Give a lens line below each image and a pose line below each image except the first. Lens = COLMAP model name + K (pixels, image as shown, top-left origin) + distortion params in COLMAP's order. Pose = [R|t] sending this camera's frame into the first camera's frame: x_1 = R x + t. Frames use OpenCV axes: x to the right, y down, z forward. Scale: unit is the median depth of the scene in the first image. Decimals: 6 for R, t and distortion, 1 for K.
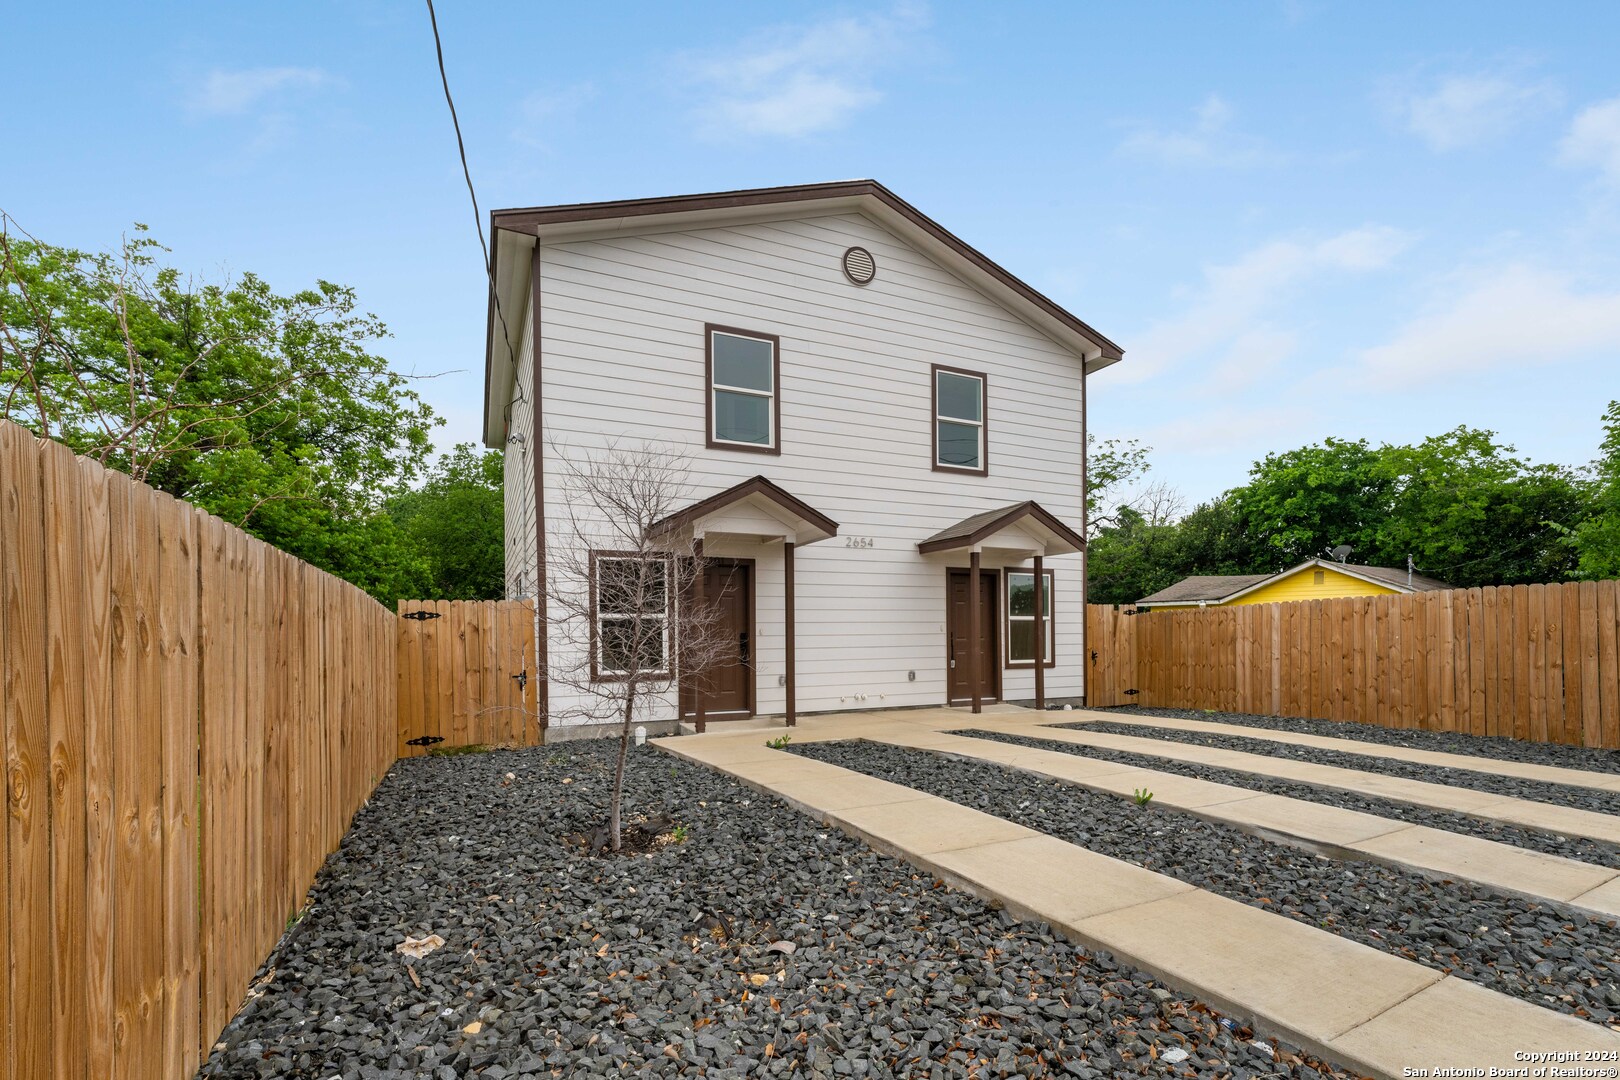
lens RADIAL K [[702.7, 0, 821.7], [0, 702.7, 635.8], [0, 0, 1]] dist [0.001701, -0.000064]
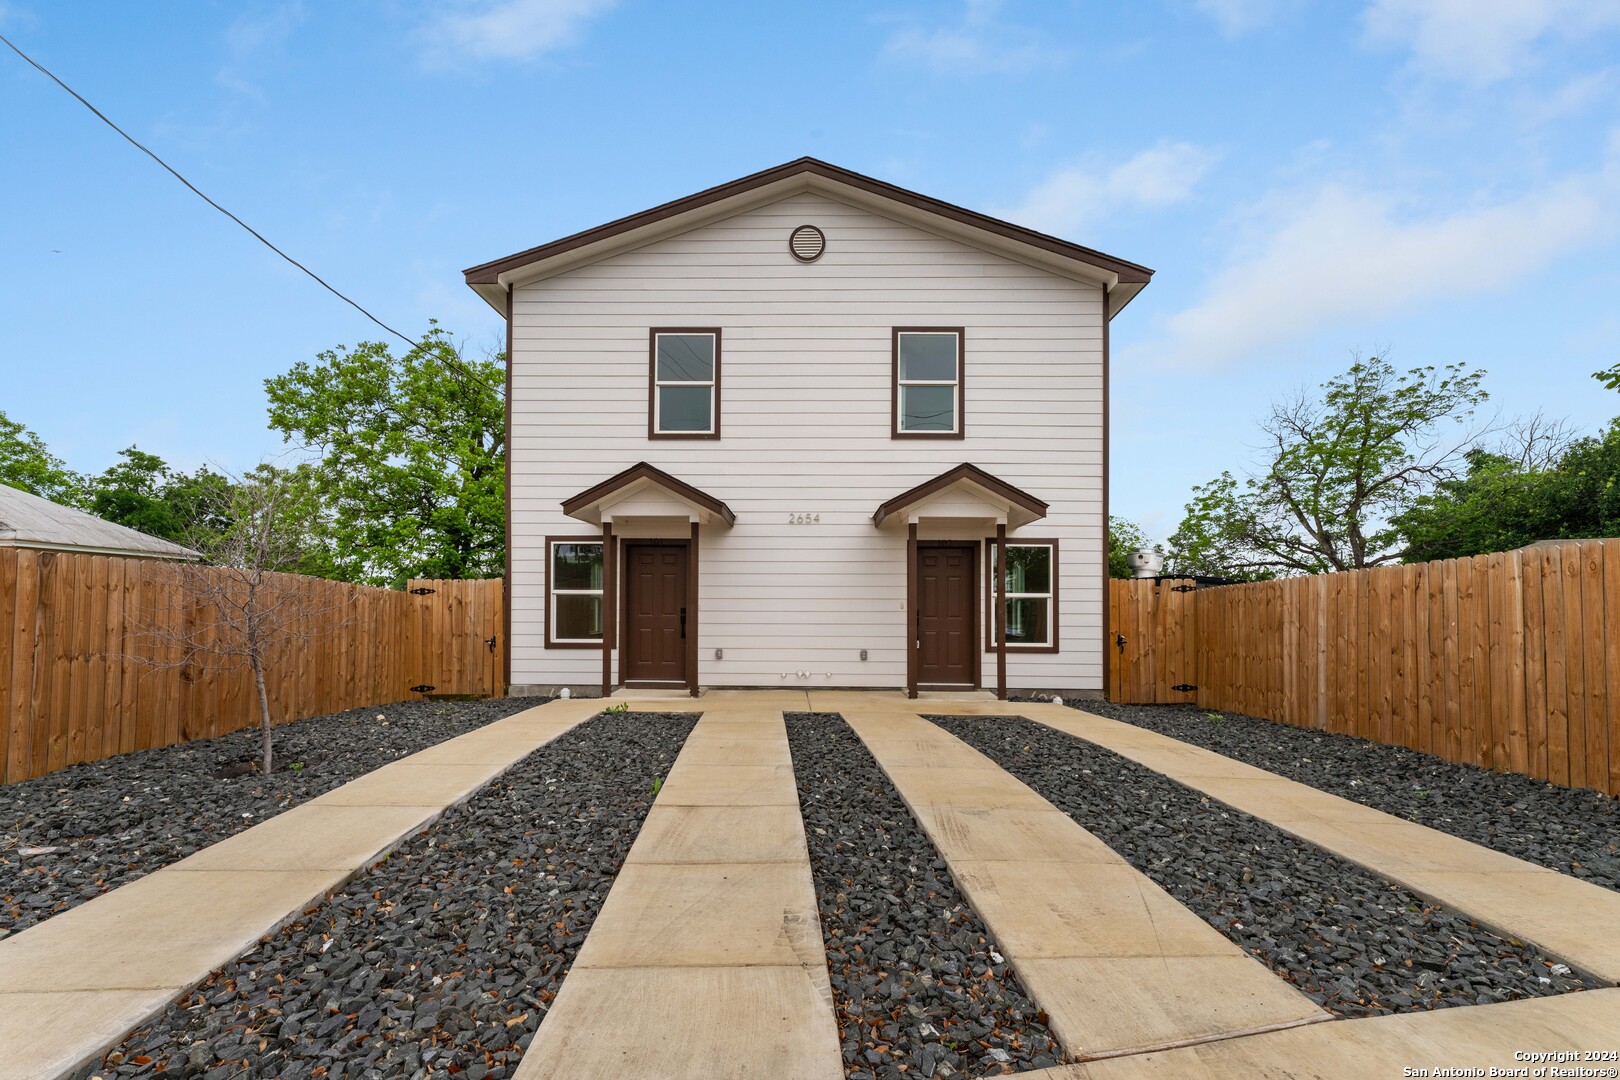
lens RADIAL K [[681.6, 0, 804.8], [0, 681.6, 598.5], [0, 0, 1]] dist [0.001732, 0.000064]
pose [[0.901664, 0.003999, -0.432418, 0.478525], [-0.014090, 0.999698, -0.020134, -0.000176], [0.432207, 0.024246, 0.901448, 0.135105]]
